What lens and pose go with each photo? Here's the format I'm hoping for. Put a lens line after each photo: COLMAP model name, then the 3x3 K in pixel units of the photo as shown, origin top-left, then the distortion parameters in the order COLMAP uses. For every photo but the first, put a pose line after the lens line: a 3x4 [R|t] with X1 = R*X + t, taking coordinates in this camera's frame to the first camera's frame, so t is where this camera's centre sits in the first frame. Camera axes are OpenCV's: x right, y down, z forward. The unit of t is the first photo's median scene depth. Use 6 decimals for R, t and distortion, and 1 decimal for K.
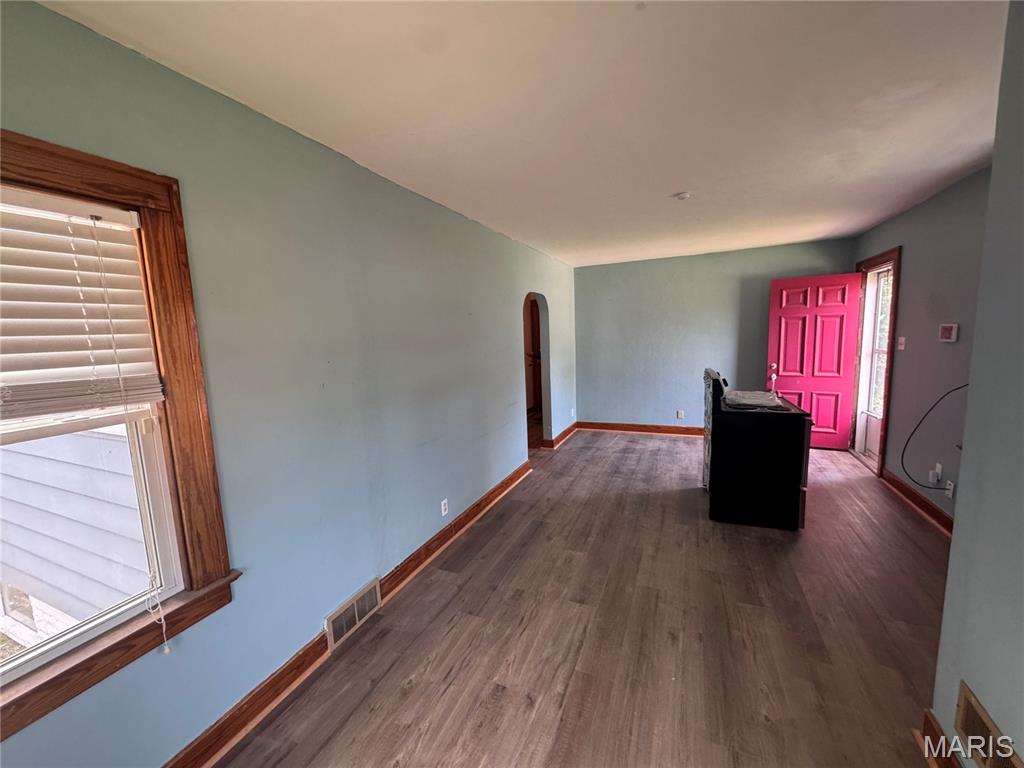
lens RADIAL K [[407.8, 0, 510.2], [0, 407.8, 383.7], [0, 0, 1]] dist [-0.003098, 0.000792]
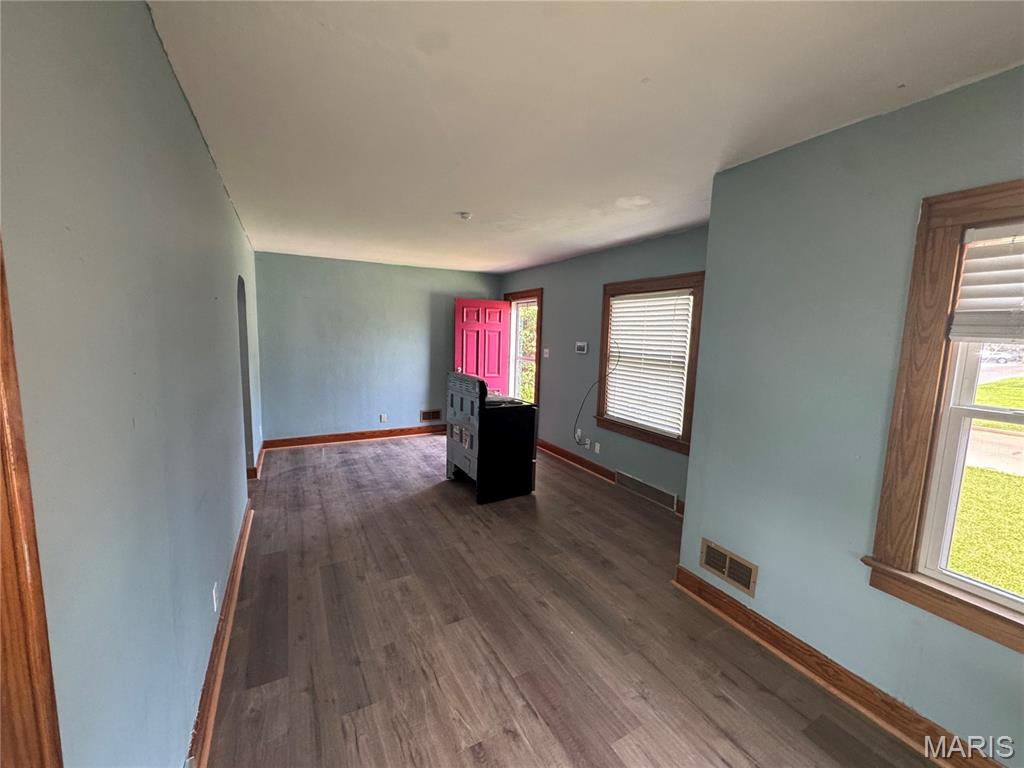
lens RADIAL K [[407.8, 0, 510.5], [0, 407.8, 383.6], [0, 0, 1]] dist [-0.003098, 0.000792]
pose [[0.607457, -0.040487, 0.793320, -0.339290], [0.049302, 0.998696, 0.013218, -0.014659], [-0.792821, 0.031083, 0.608661, 0.214247]]
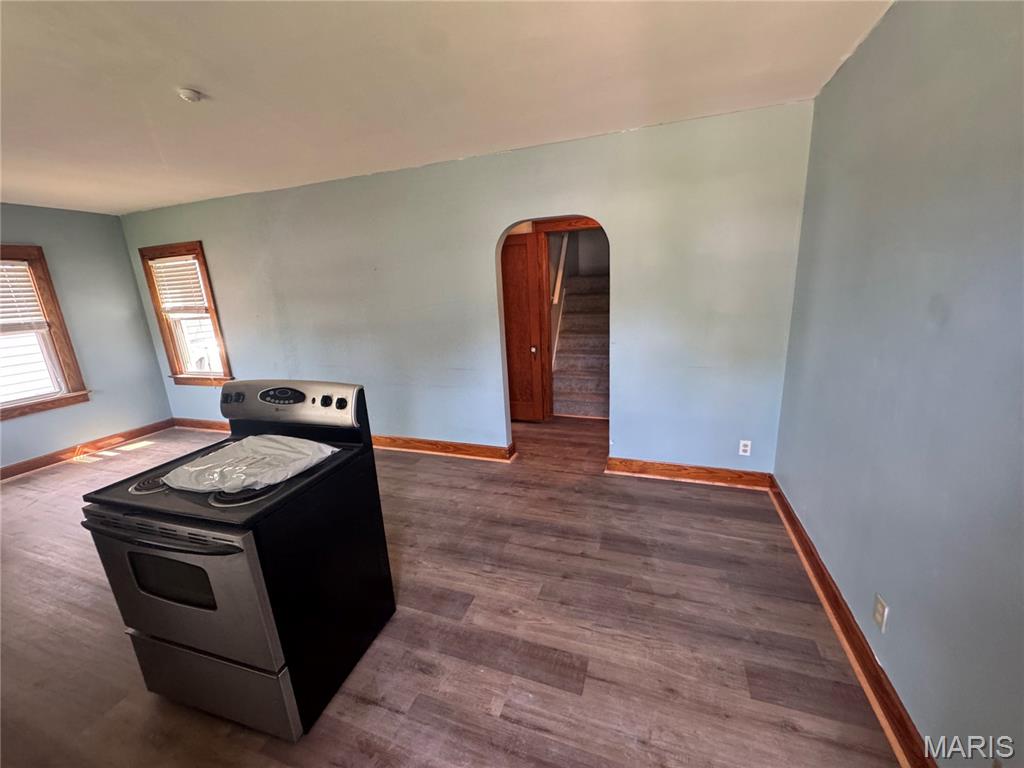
lens RADIAL K [[407.8, 0, 514.2], [0, 407.8, 384.7], [0, 0, 1]] dist [-0.003098, 0.000792]
pose [[0.079674, 0.277145, -0.957519, 1.054272], [-0.079557, 0.959276, 0.271034, -0.200104], [0.993641, 0.054583, 0.098478, 1.274531]]
